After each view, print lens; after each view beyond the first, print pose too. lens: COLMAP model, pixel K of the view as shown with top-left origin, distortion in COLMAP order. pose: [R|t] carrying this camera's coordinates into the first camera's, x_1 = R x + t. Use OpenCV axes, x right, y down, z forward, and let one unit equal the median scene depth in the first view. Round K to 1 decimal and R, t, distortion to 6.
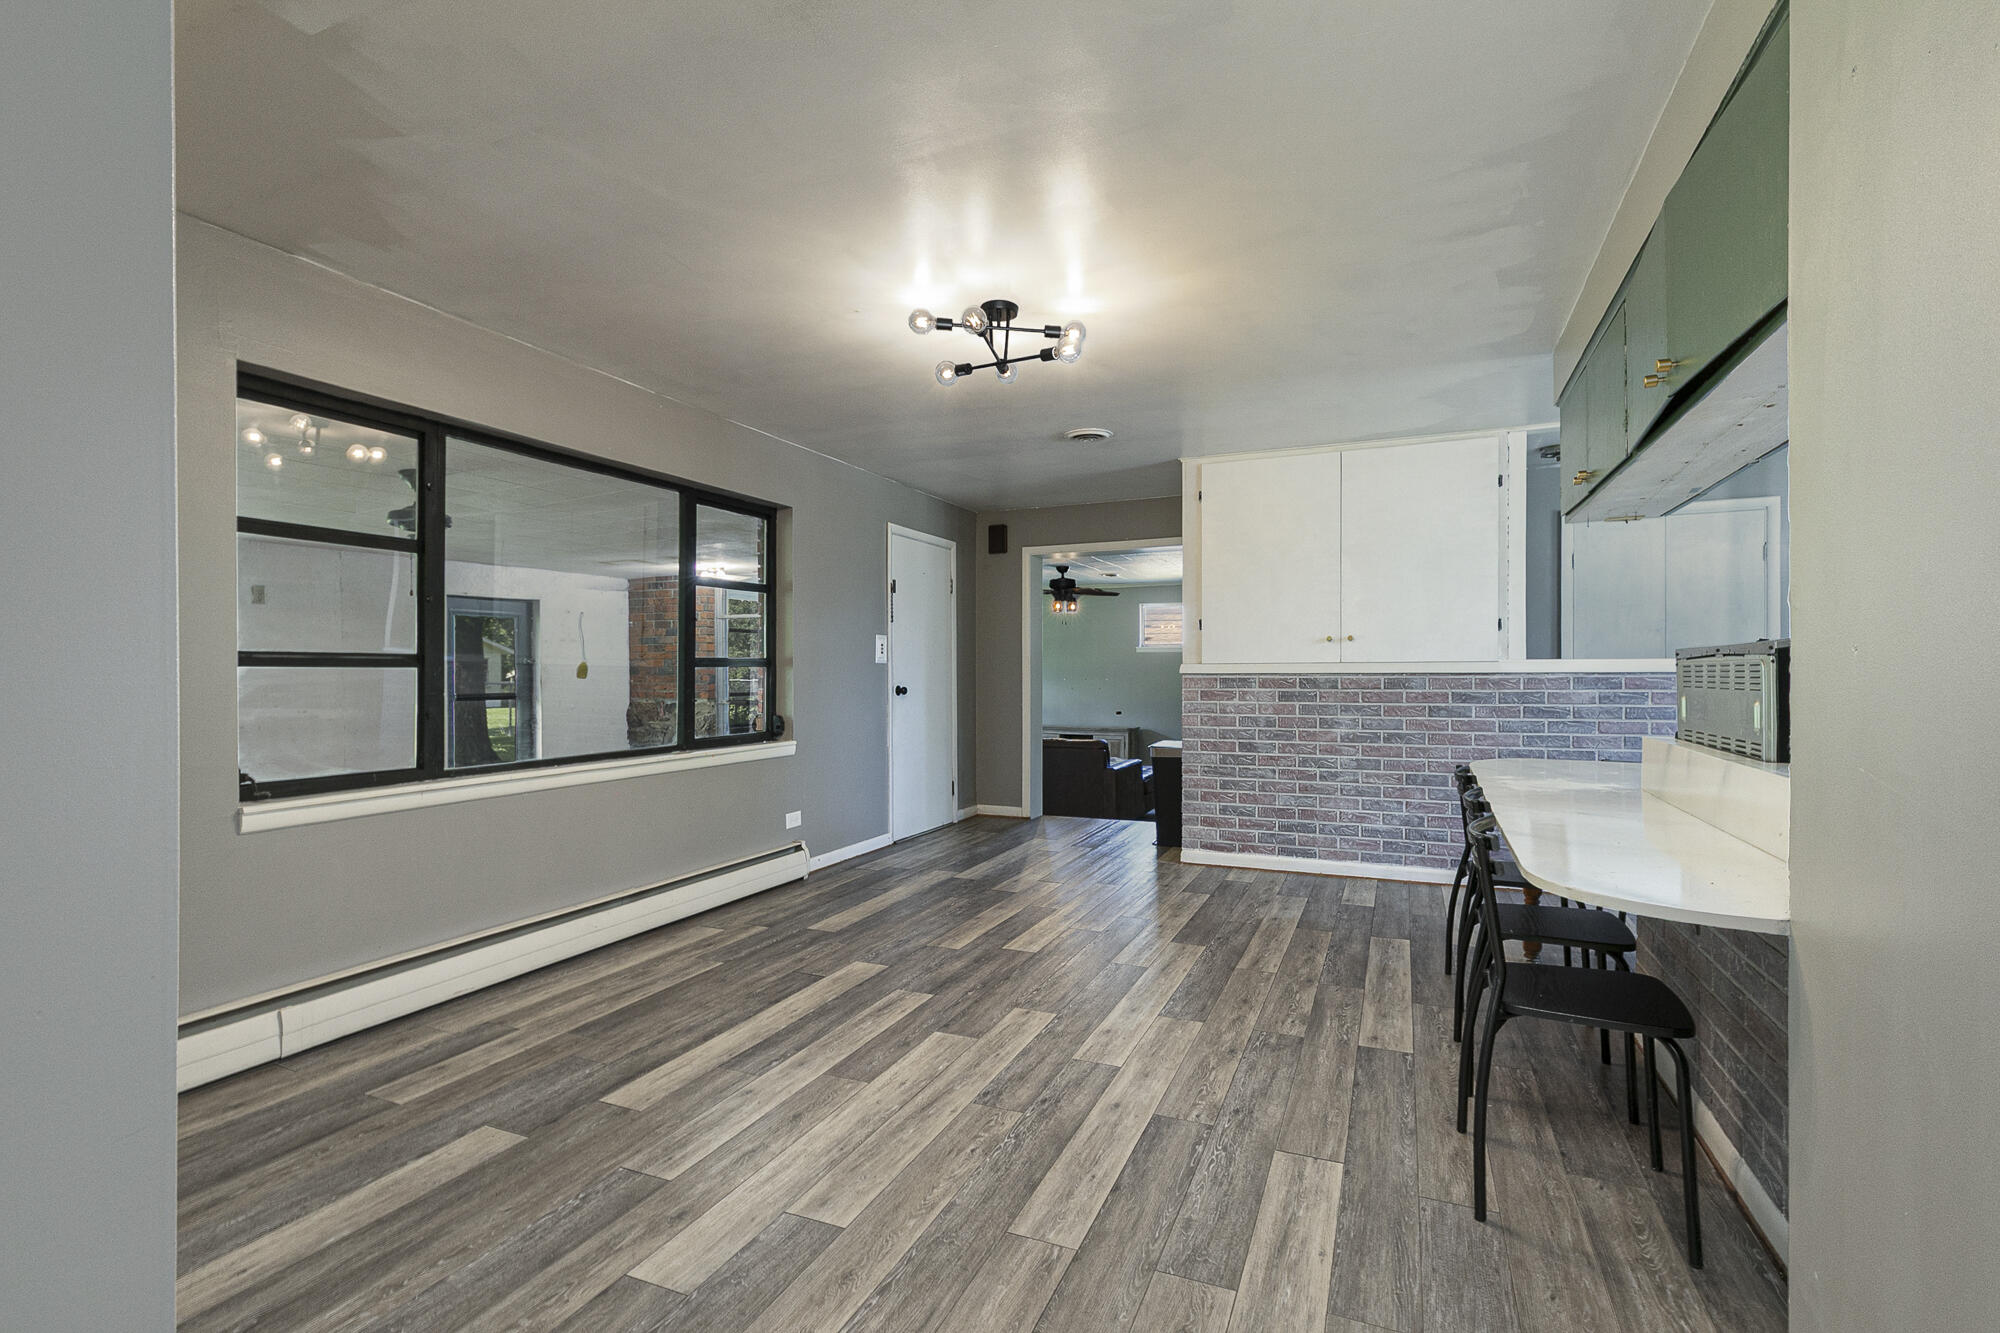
lens RADIAL K [[921.5, 0, 1008.4], [0, 921.5, 656.7], [0, 0, 1]] dist [0.005890, -0.000806]
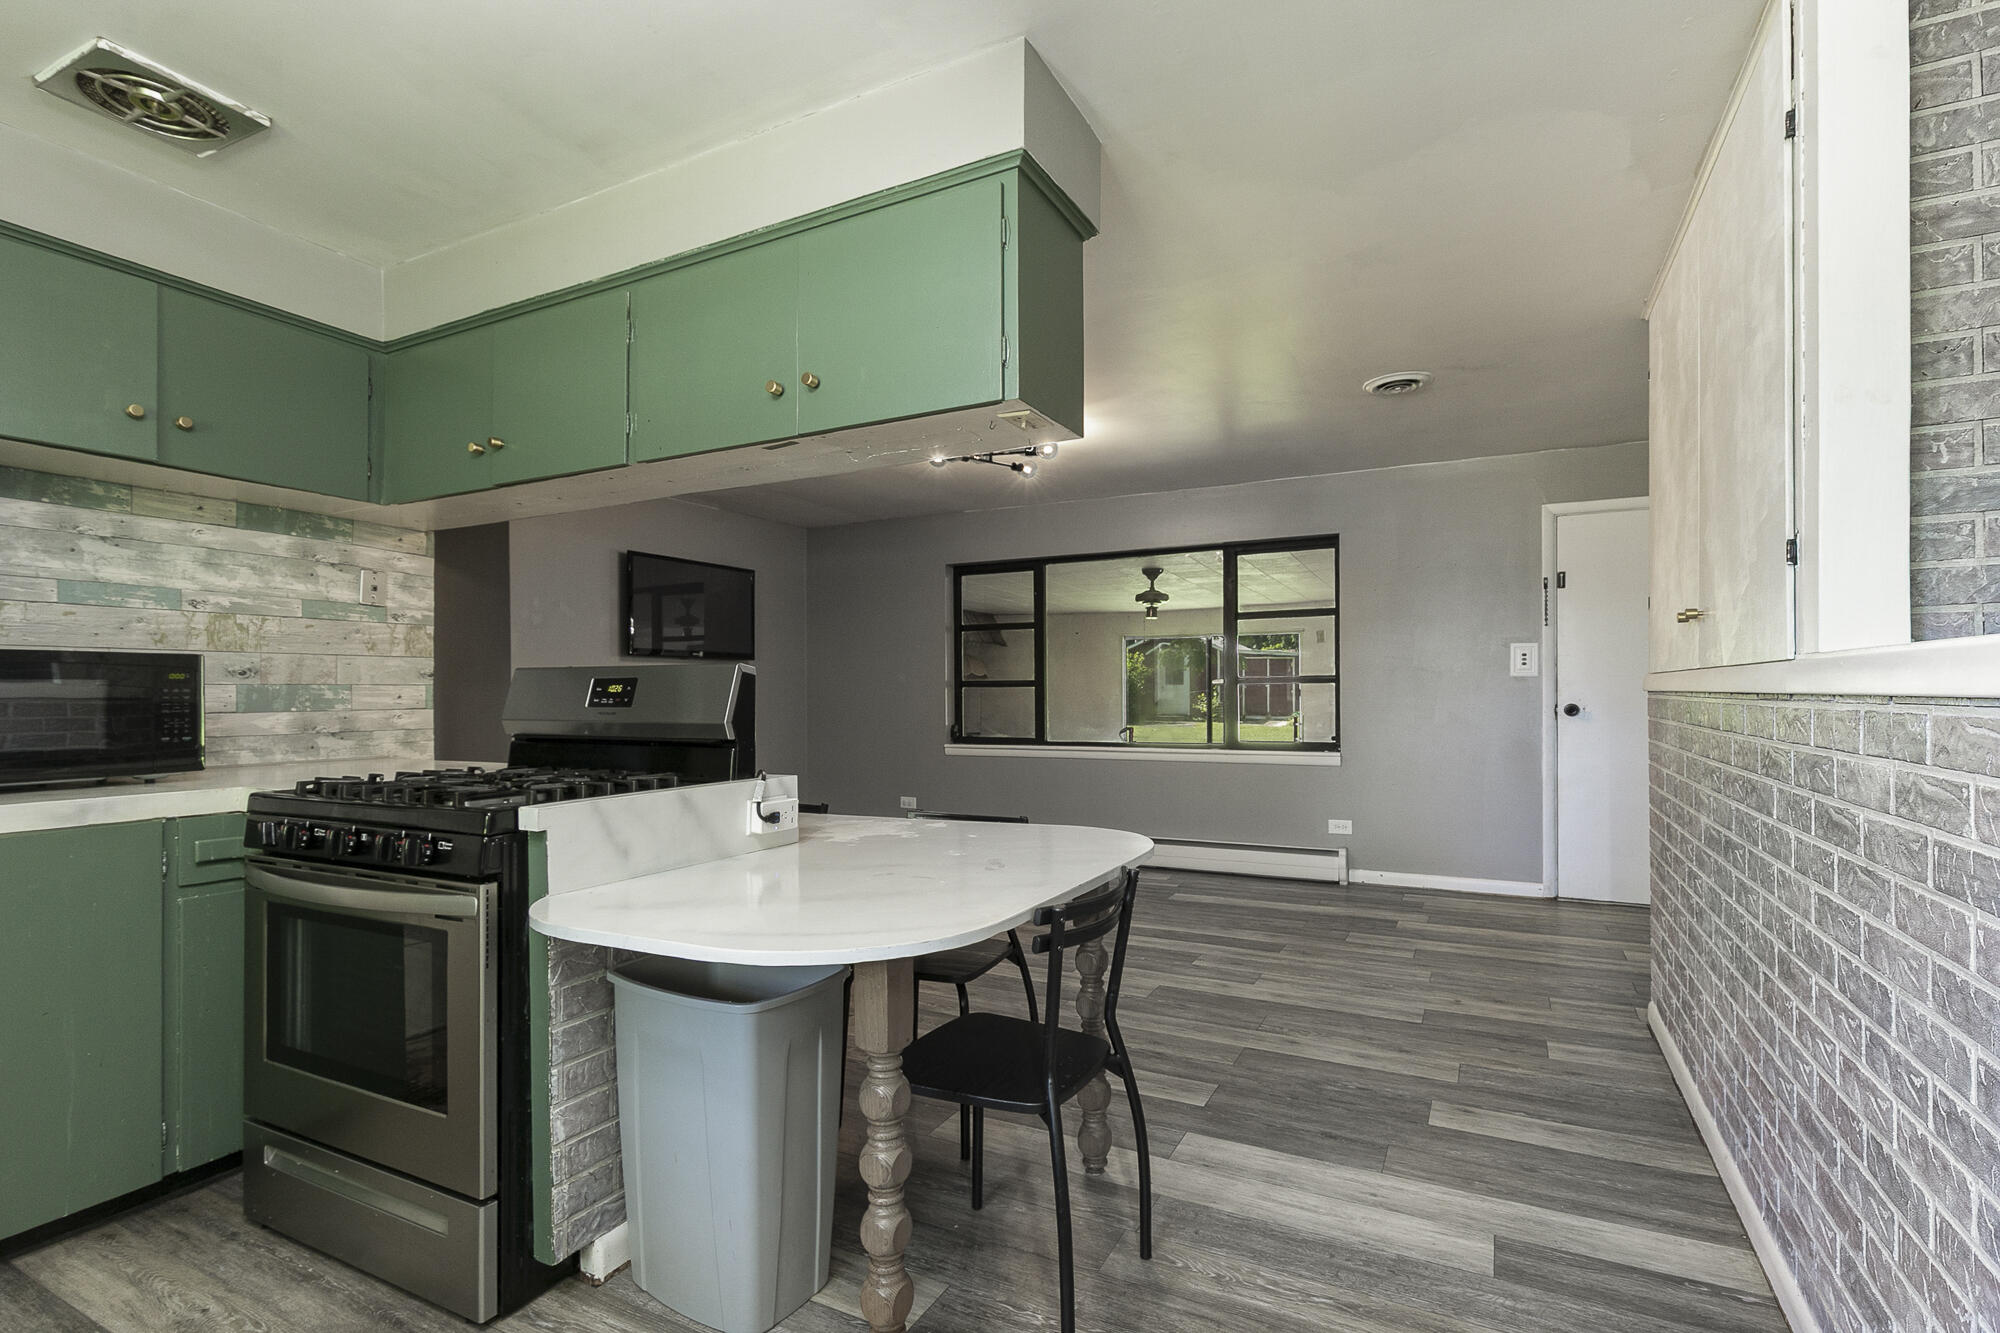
lens RADIAL K [[921.5, 0, 1020.5], [0, 921.5, 690.3], [0, 0, 1]] dist [0.005890, -0.000806]
pose [[-0.083211, 0.003339, -0.996526, 1.288527], [0.022642, 0.999743, 0.001459, 0.015373], [0.996275, -0.022442, -0.083265, 1.106798]]
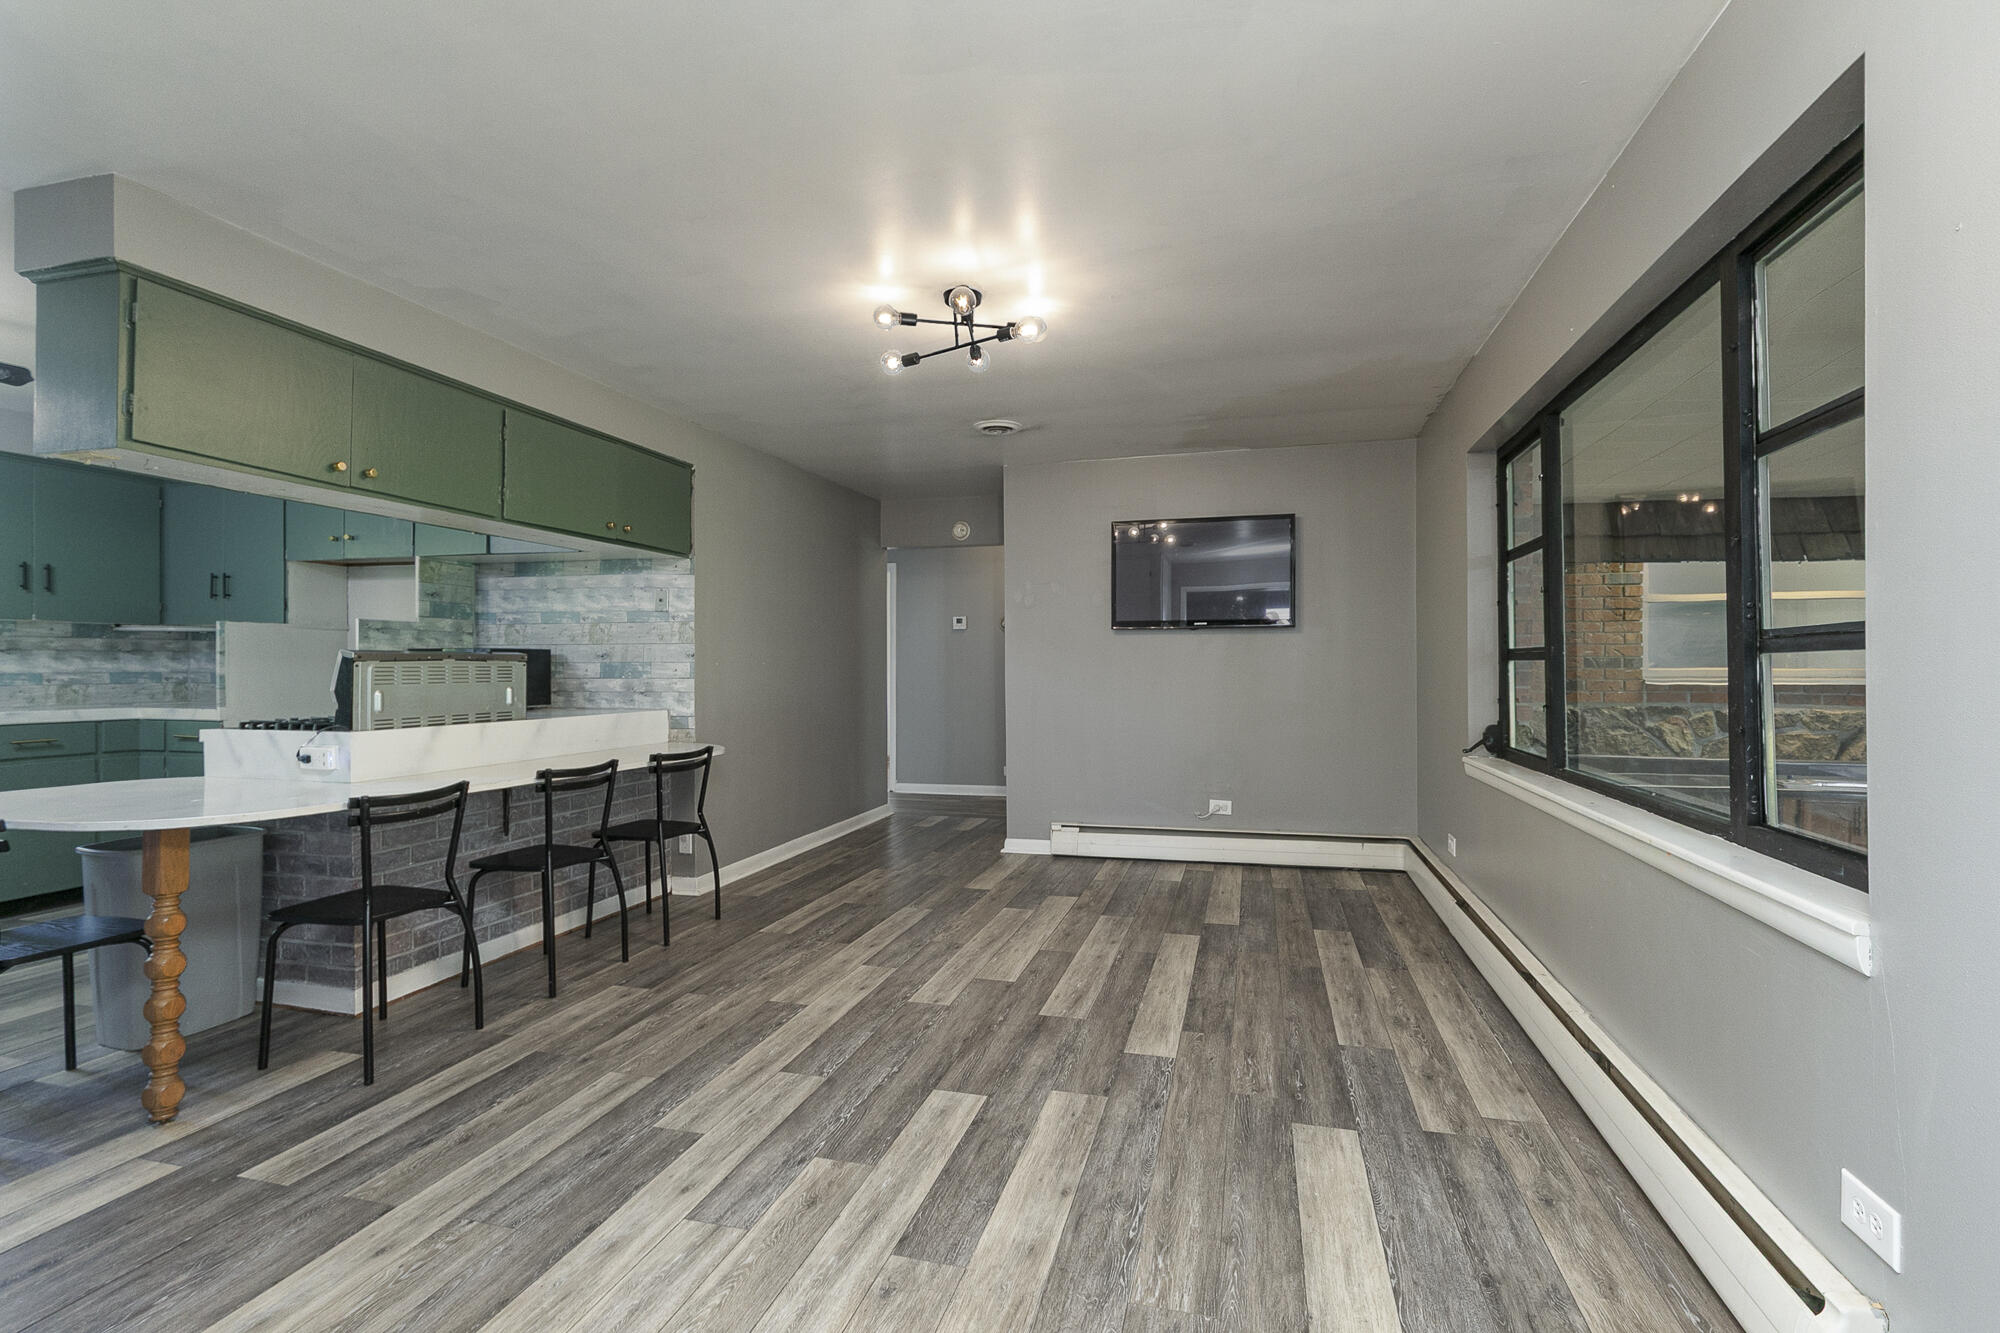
lens RADIAL K [[921.5, 0, 986.2], [0, 921.5, 684.2], [0, 0, 1]] dist [0.005890, -0.000806]
pose [[-0.992965, 0.008670, -0.118091, 0.077277], [0.008244, 0.999958, 0.004093, 0.028948], [0.118121, 0.003091, -0.992994, 1.876033]]
